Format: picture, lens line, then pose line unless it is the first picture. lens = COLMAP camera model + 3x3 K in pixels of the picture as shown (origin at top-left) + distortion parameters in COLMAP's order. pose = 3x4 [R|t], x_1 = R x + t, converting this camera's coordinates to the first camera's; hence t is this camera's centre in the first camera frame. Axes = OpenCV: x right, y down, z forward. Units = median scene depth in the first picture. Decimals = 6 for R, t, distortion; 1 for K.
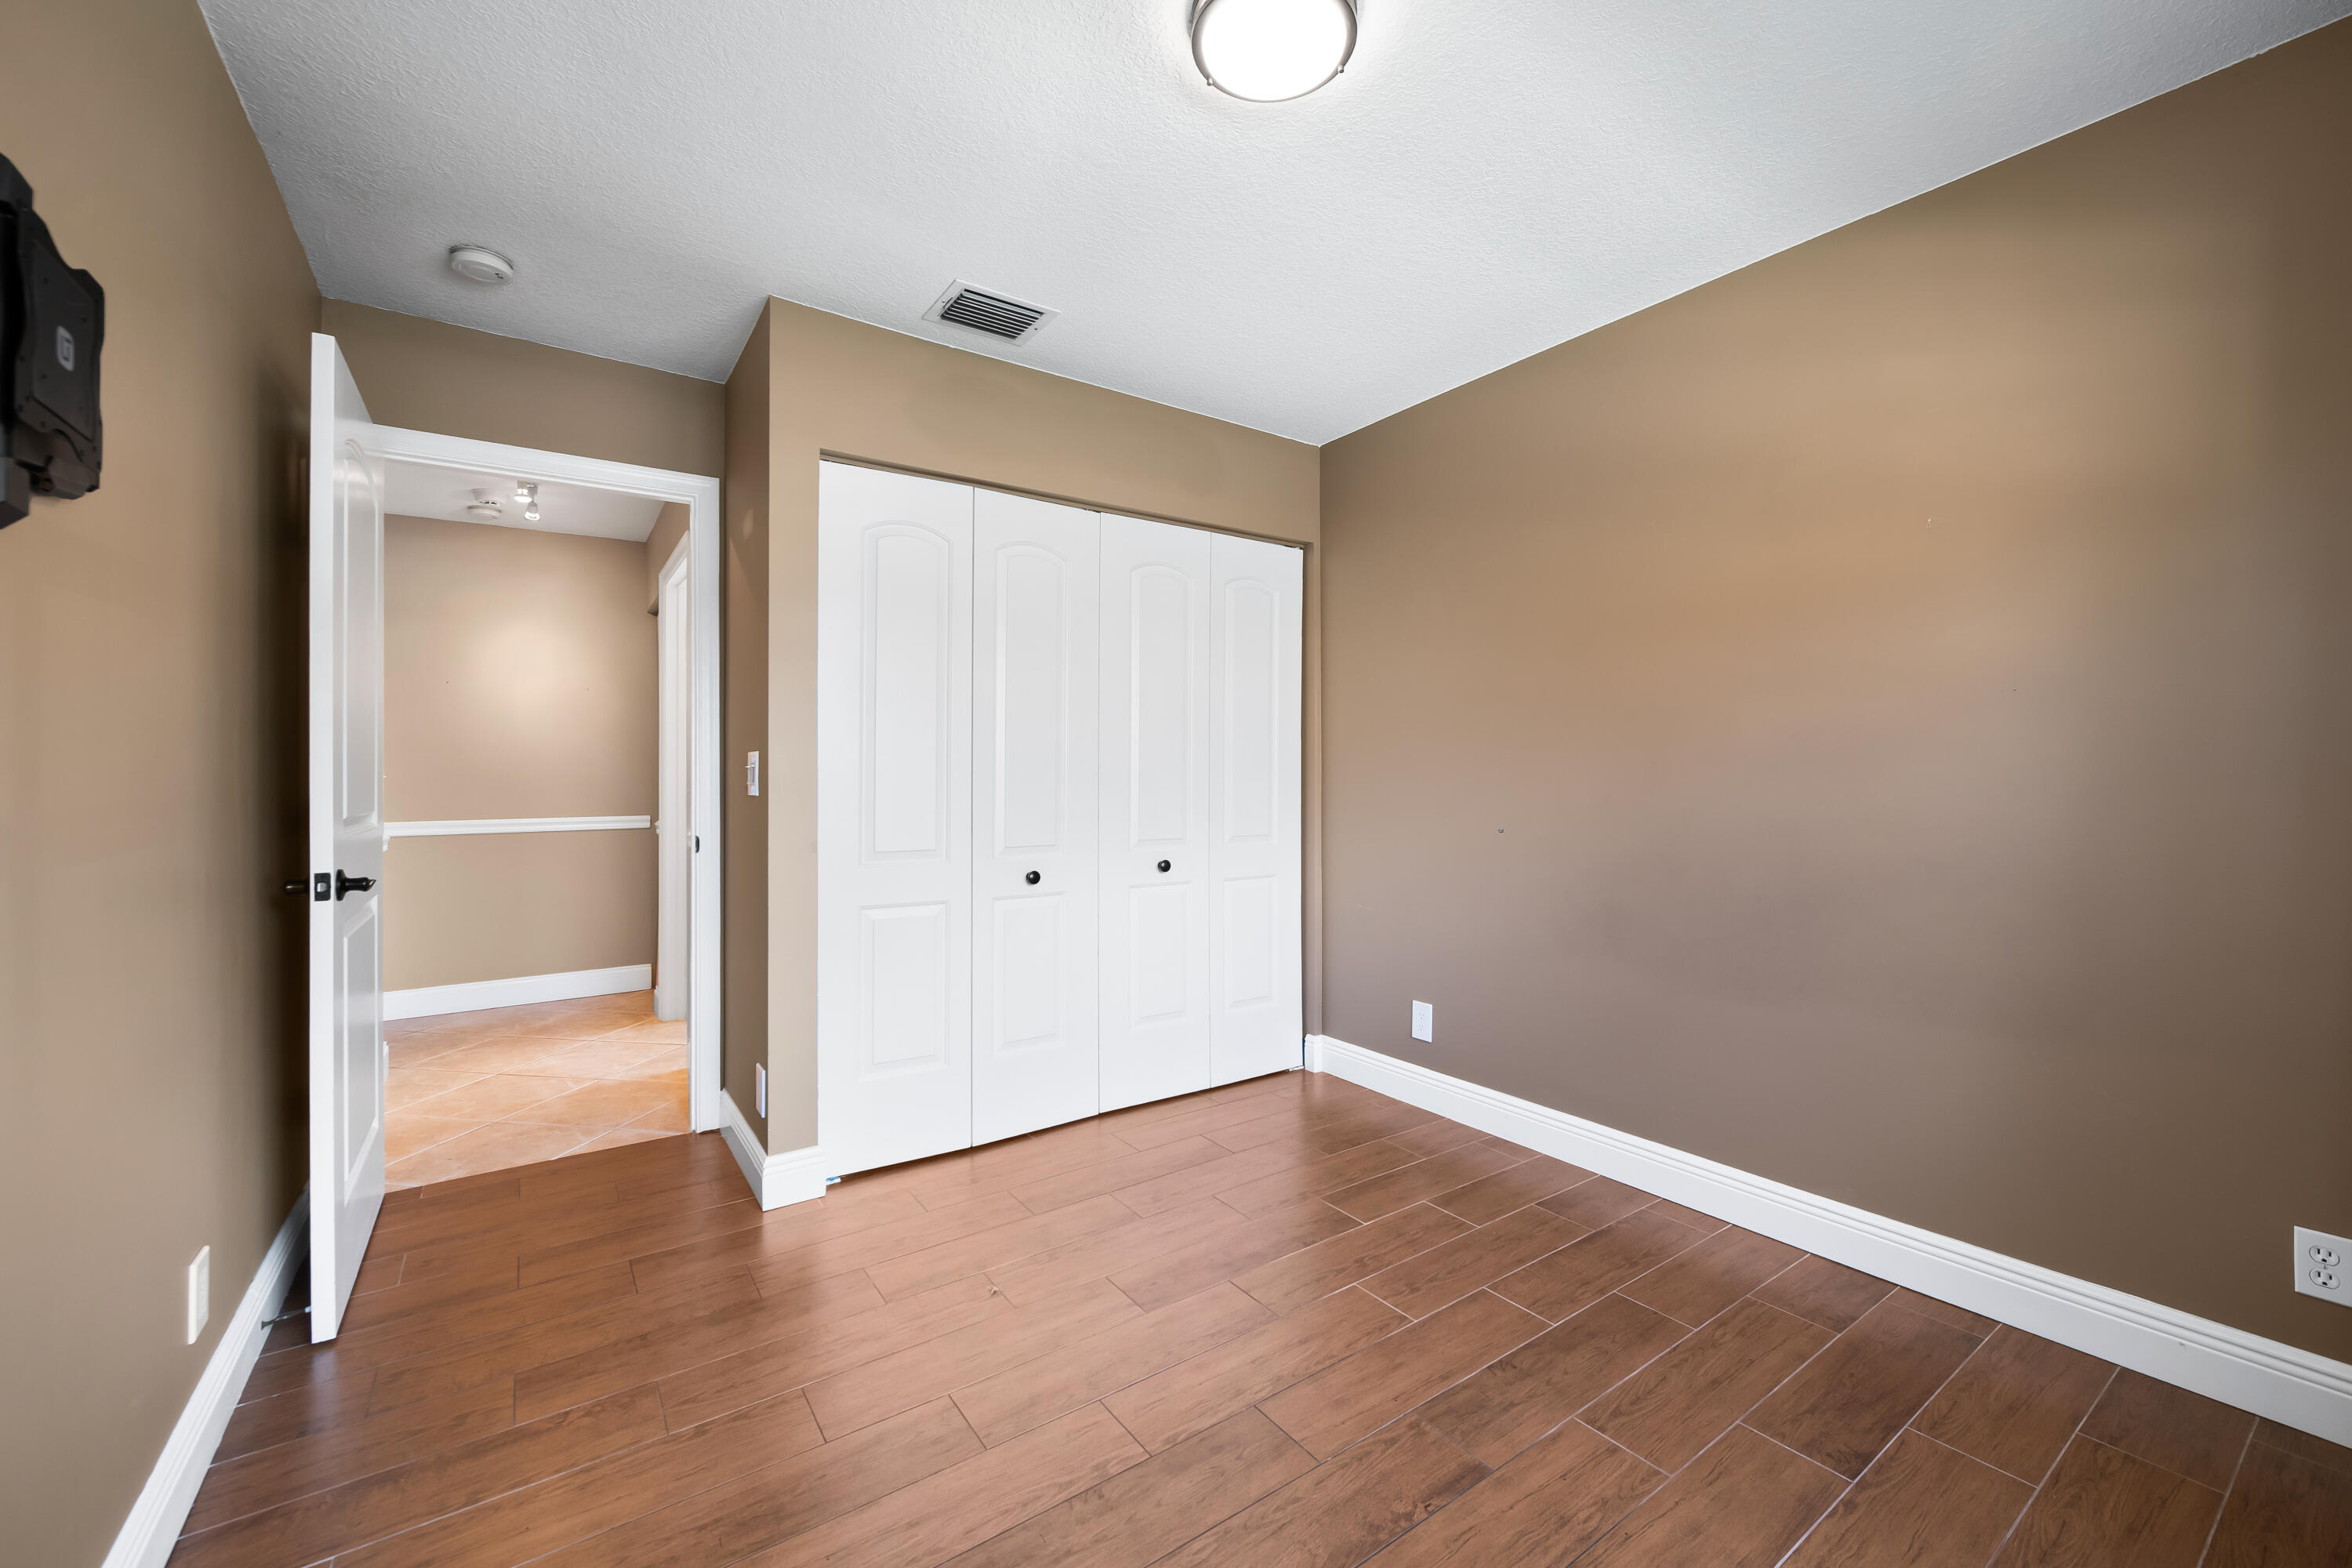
lens RADIAL K [[932.0, 0, 1175.9], [0, 932.0, 771.4], [0, 0, 1]] dist [-0.001016, -0.001270]
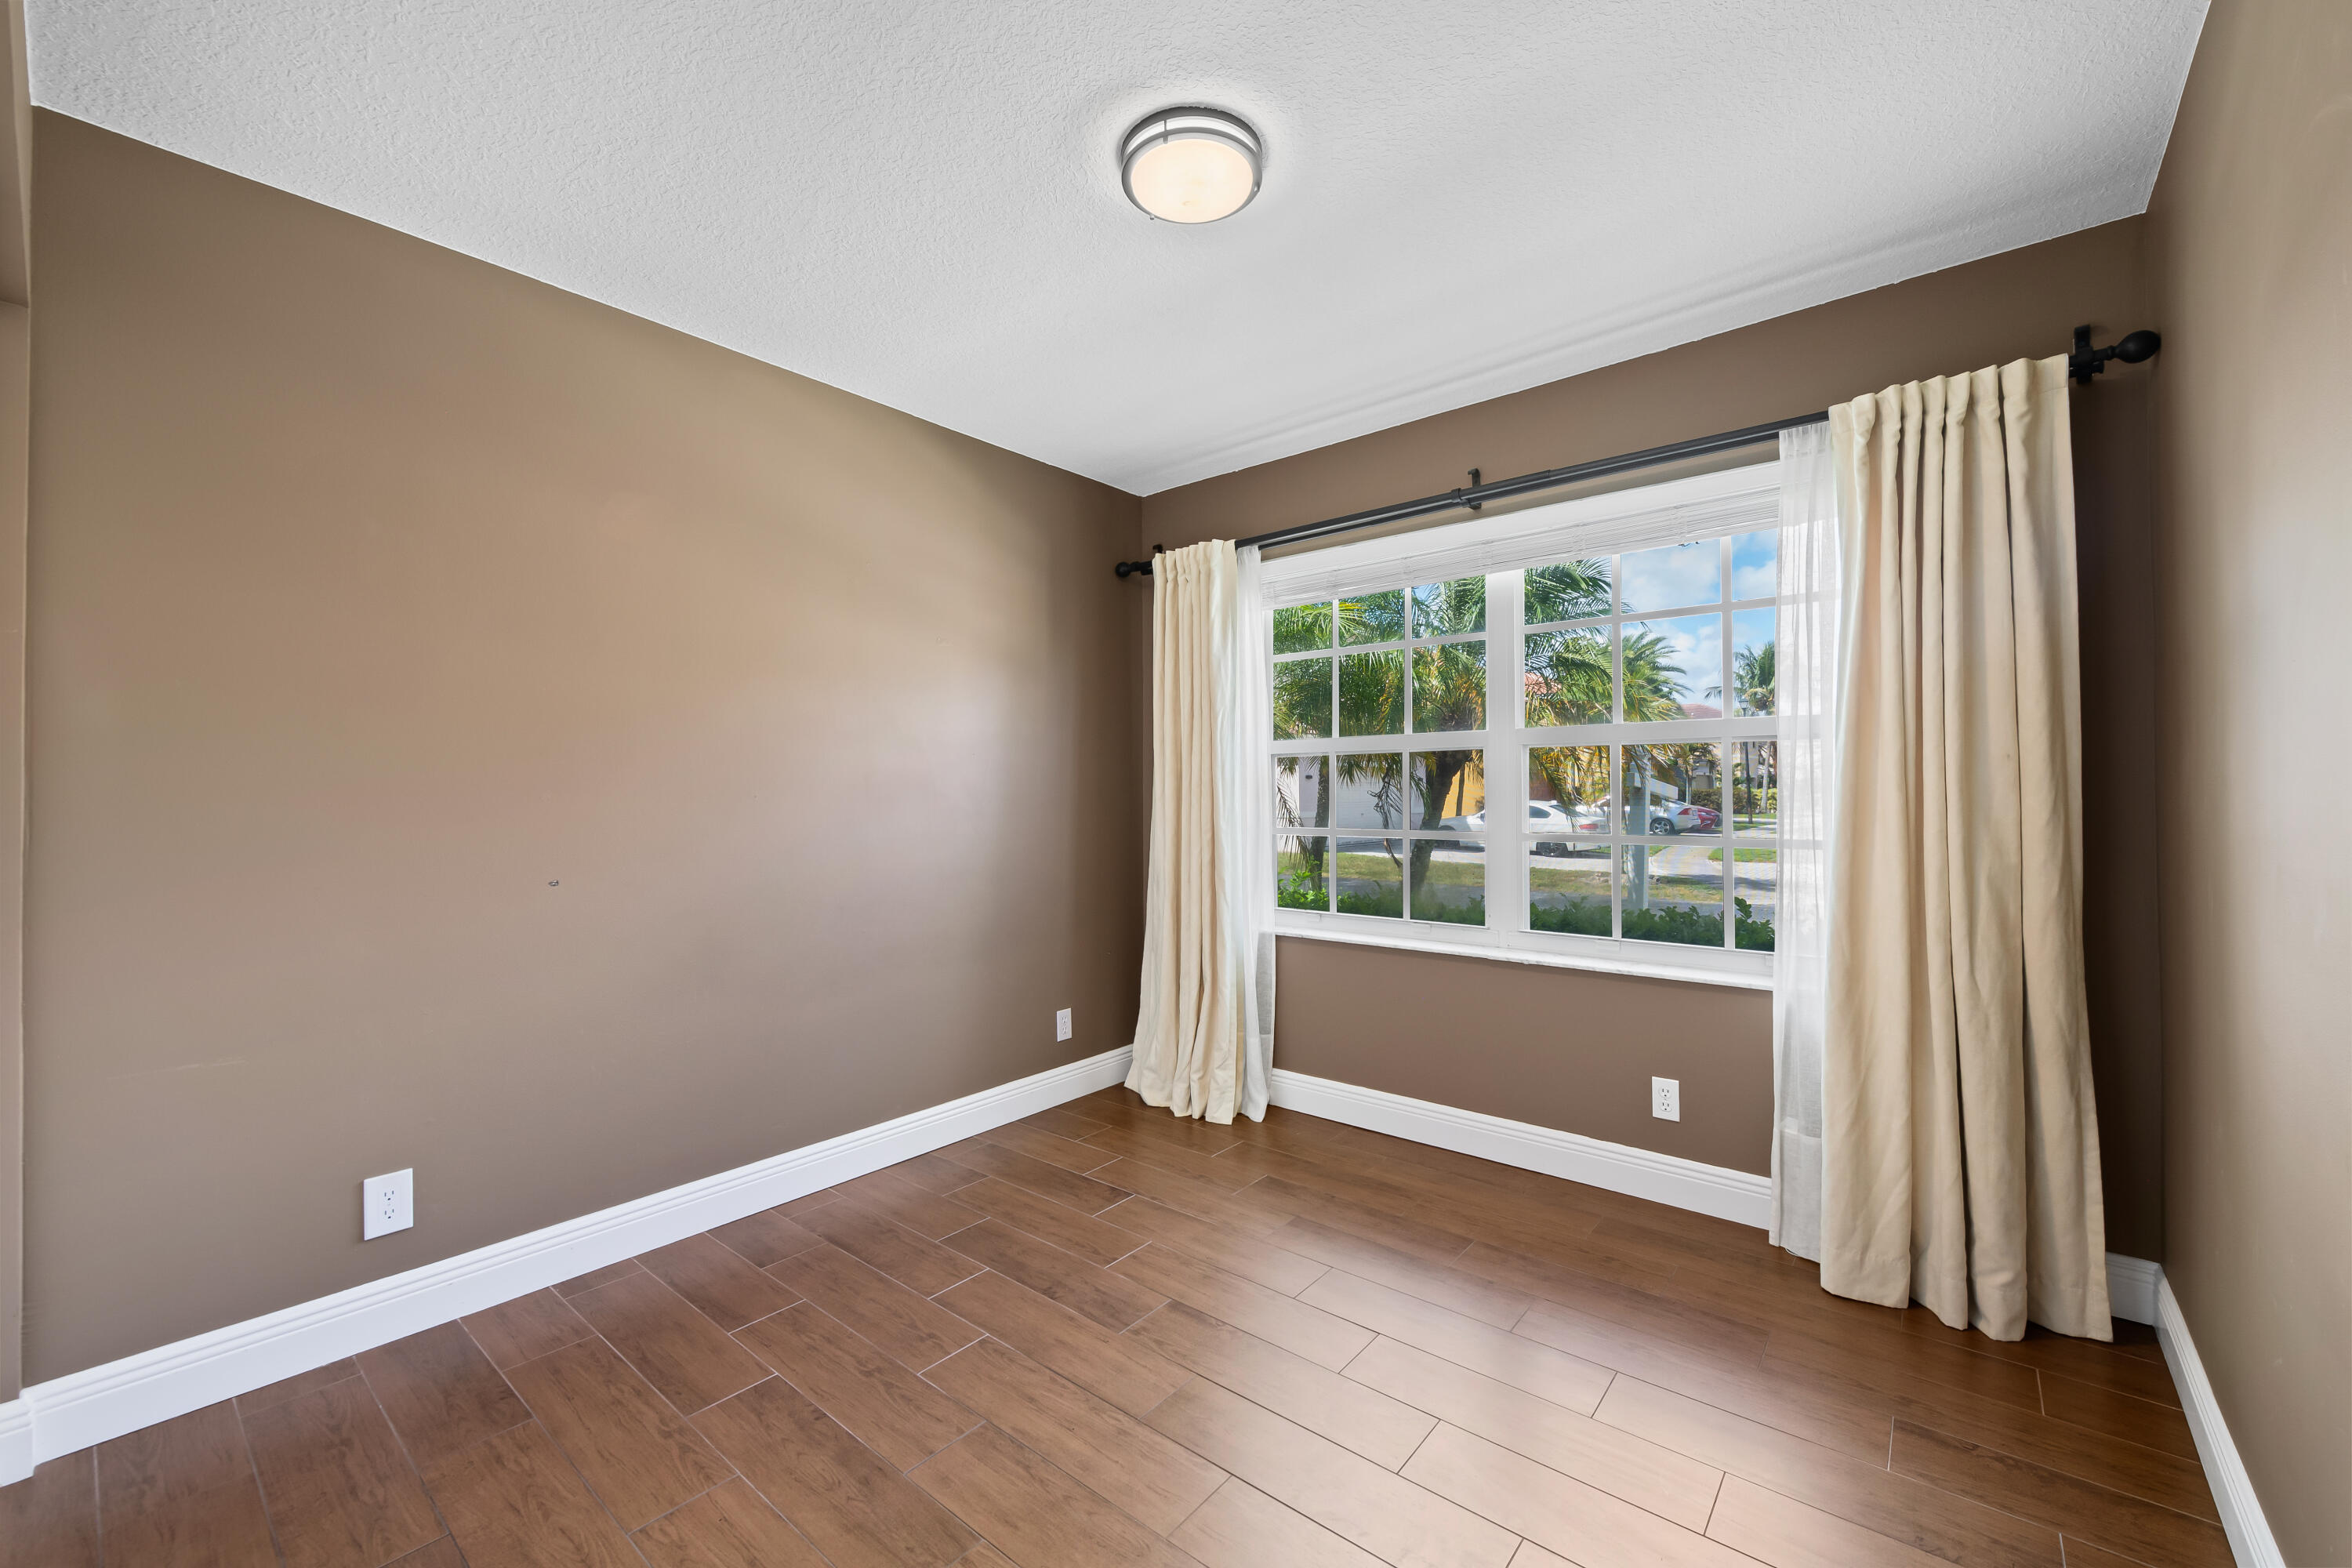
lens RADIAL K [[932.0, 0, 1178.1], [0, 932.0, 788.5], [0, 0, 1]] dist [-0.001016, -0.001270]
pose [[-0.262258, 0.010736, 0.964938, -0.783991], [0.007439, 0.999931, -0.009104, -0.009926], [-0.964969, 0.004790, -0.262320, 1.028935]]
